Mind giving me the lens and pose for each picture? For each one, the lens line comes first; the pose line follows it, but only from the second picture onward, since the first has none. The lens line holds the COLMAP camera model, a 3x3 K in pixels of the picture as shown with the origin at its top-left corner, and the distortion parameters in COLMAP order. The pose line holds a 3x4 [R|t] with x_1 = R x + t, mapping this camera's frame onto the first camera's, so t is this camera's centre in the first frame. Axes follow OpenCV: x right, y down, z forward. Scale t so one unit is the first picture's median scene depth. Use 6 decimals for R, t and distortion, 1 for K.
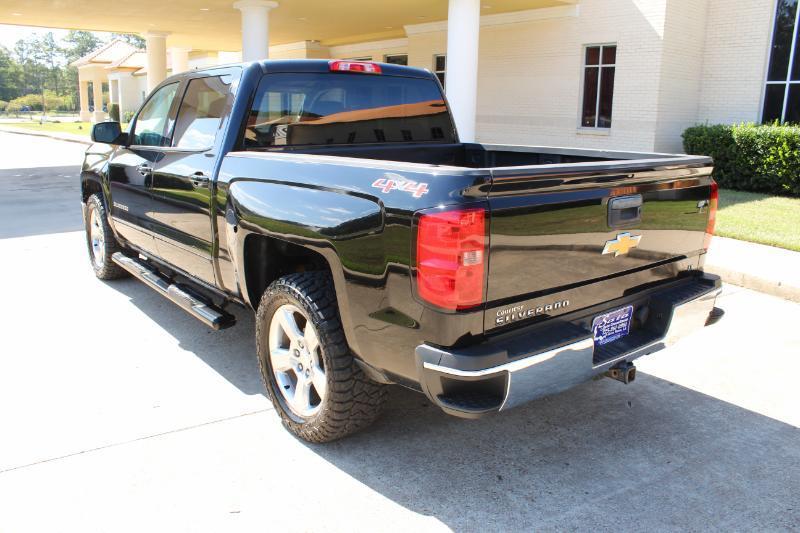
lens RADIAL K [[661.0, 0, 396.6], [0, 661.0, 258.9], [0, 0, 1]] dist [-0.170685, 0.146218]
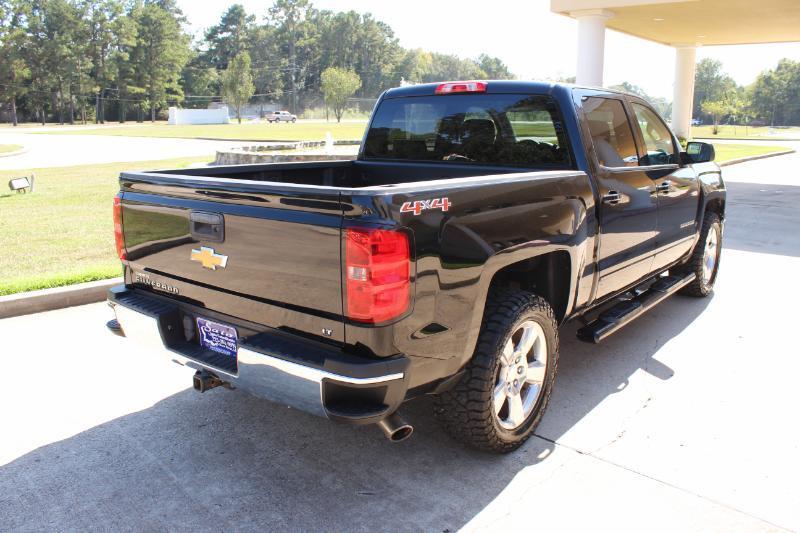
lens RADIAL K [[661.0, 0, 396.6], [0, 661.0, 258.9], [0, 0, 1]] dist [-0.170685, 0.146218]
pose [[0.224673, 0.184511, -0.956806, 1.348932], [-0.210383, 0.967936, 0.137256, -0.217009], [0.951452, 0.170459, 0.256287, 0.969936]]
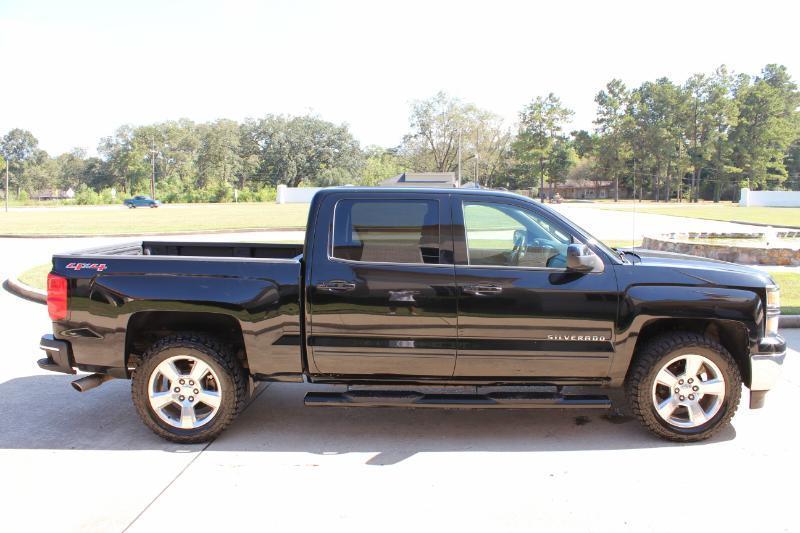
lens RADIAL K [[661.0, 0, 396.6], [0, 661.0, 258.9], [0, 0, 1]] dist [-0.170685, 0.146218]
pose [[-0.613023, 0.051203, -0.788404, 1.280184], [-0.189161, 0.959362, 0.209387, -0.659895], [0.767086, 0.277494, -0.578425, 2.716541]]
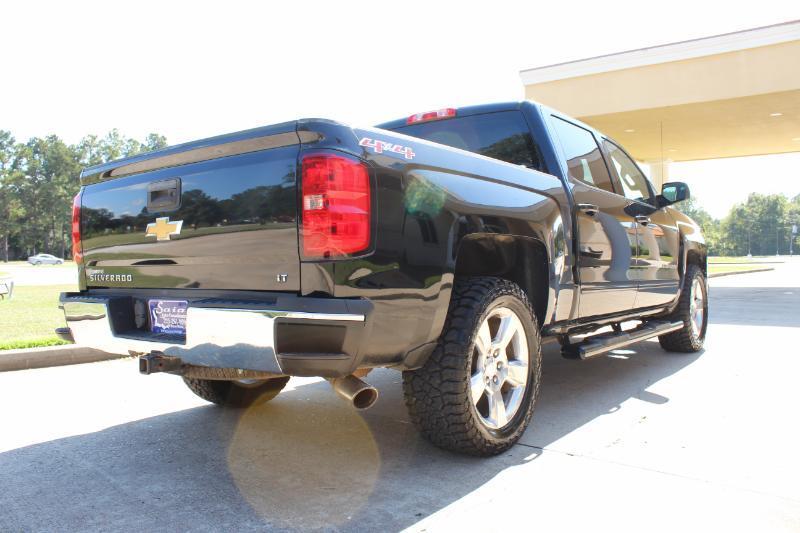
lens RADIAL K [[661.0, 0, 396.6], [0, 661.0, 258.9], [0, 0, 1]] dist [-0.170685, 0.146218]
pose [[0.243326, -0.024151, -0.969644, 1.324305], [-0.197203, 0.977578, -0.073835, 0.024049], [0.949686, 0.209183, 0.233107, 1.062676]]
